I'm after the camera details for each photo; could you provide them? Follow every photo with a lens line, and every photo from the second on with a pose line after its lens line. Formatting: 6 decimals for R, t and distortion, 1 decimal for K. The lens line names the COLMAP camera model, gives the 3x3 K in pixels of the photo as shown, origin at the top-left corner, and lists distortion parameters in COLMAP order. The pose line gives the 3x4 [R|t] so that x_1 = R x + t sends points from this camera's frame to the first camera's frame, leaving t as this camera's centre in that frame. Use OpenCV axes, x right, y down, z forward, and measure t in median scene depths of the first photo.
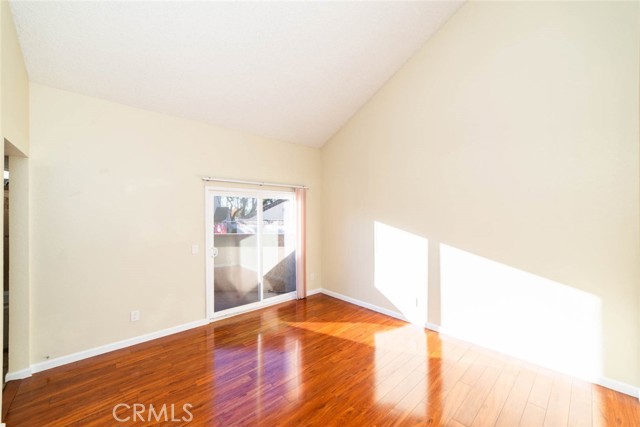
lens RADIAL K [[249.1, 0, 322.3], [0, 249.1, 212.9], [0, 0, 1]] dist [-0.002937, 0.002306]
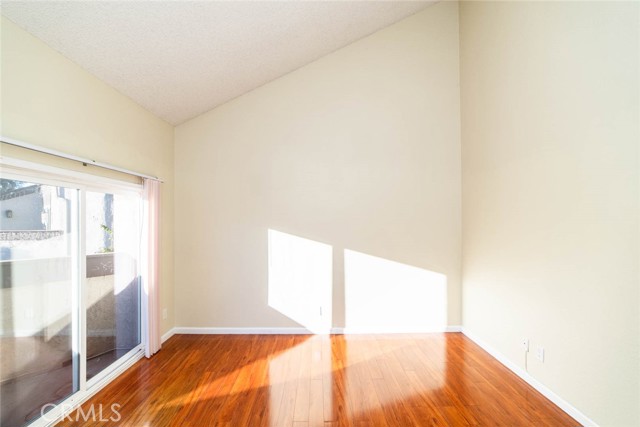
lens RADIAL K [[249.1, 0, 317.3], [0, 249.1, 220.5], [0, 0, 1]] dist [-0.002937, 0.002306]
pose [[0.674470, 0.001791, 0.738300, -0.349516], [-0.008194, 0.999954, 0.005060, -0.002335], [-0.738257, -0.009463, 0.674453, 0.346502]]
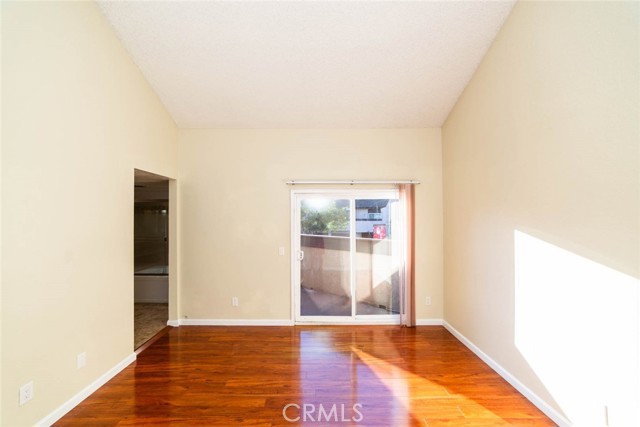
lens RADIAL K [[249.1, 0, 316.9], [0, 249.1, 212.8], [0, 0, 1]] dist [-0.002937, 0.002306]
pose [[0.740403, -0.008357, -0.672111, 0.296509], [0.004516, 0.999962, -0.007458, -0.005094], [0.672148, 0.002486, 0.740413, 0.308774]]
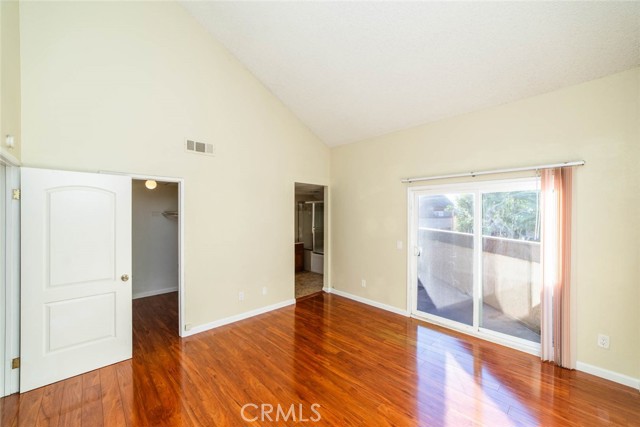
lens RADIAL K [[249.1, 0, 324.8], [0, 249.1, 215.2], [0, 0, 1]] dist [-0.002937, 0.002306]
pose [[0.046715, 0.005326, -0.998894, 0.579533], [0.004966, 0.999972, 0.005564, 0.003479], [0.998896, -0.005220, 0.046687, 0.587423]]
